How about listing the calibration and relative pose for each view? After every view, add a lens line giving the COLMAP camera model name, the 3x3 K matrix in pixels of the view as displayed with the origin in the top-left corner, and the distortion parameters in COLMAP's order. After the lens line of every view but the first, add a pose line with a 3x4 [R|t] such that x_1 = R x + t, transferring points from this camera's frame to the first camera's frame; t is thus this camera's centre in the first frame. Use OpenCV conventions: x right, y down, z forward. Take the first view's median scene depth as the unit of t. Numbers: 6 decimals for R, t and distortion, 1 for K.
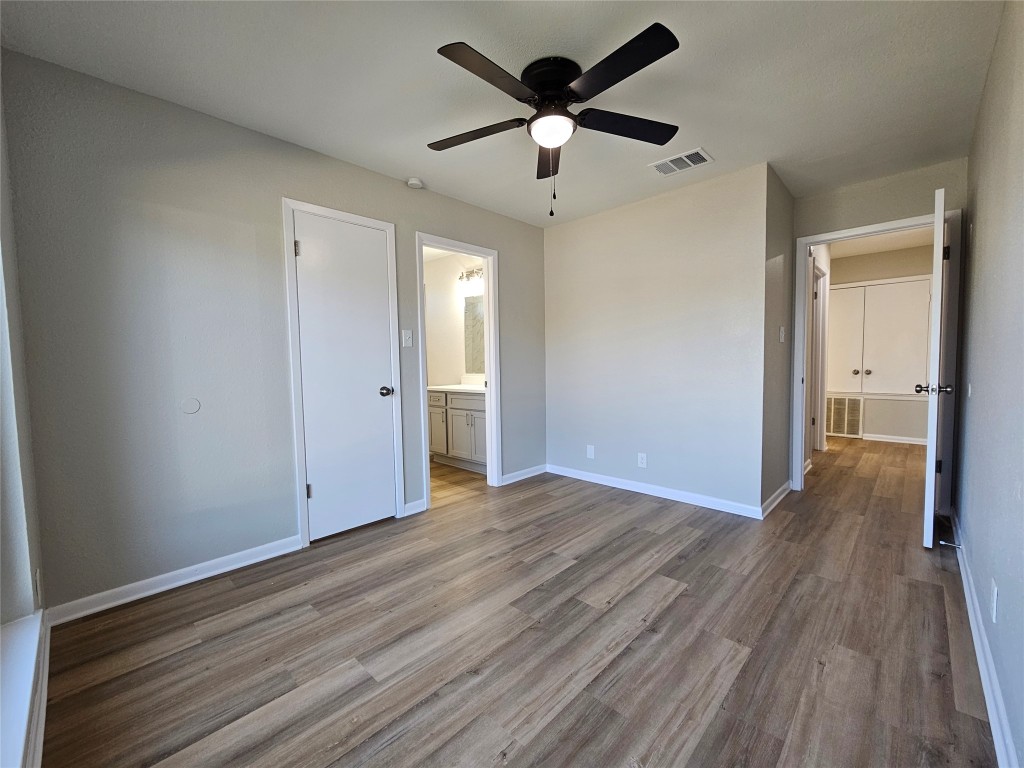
lens RADIAL K [[419.9, 0, 512.0], [0, 419.9, 384.0], [0, 0, 1]] dist [0.000183, -0.000140]
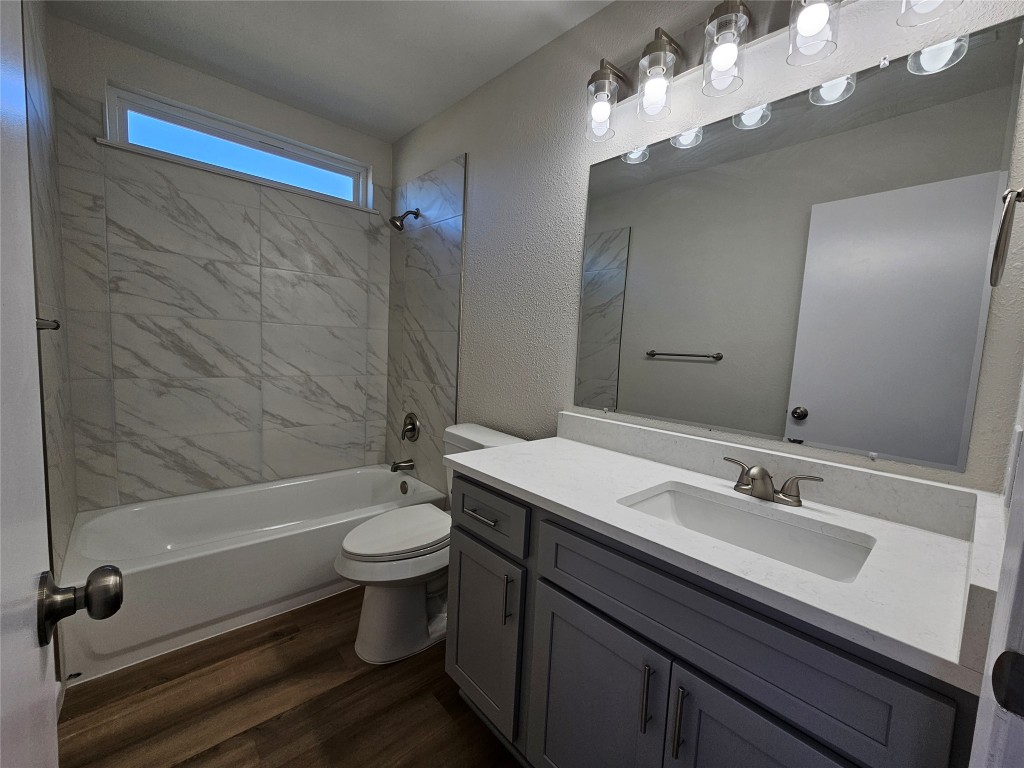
lens RADIAL K [[419.9, 0, 512.0], [0, 419.9, 384.0], [0, 0, 1]] dist [0.000183, -0.000140]
pose [[0.995157, 0.072630, -0.066236, -0.156400], [-0.070441, 0.996908, 0.034815, -0.055829], [0.068559, -0.029981, 0.997196, 0.762599]]
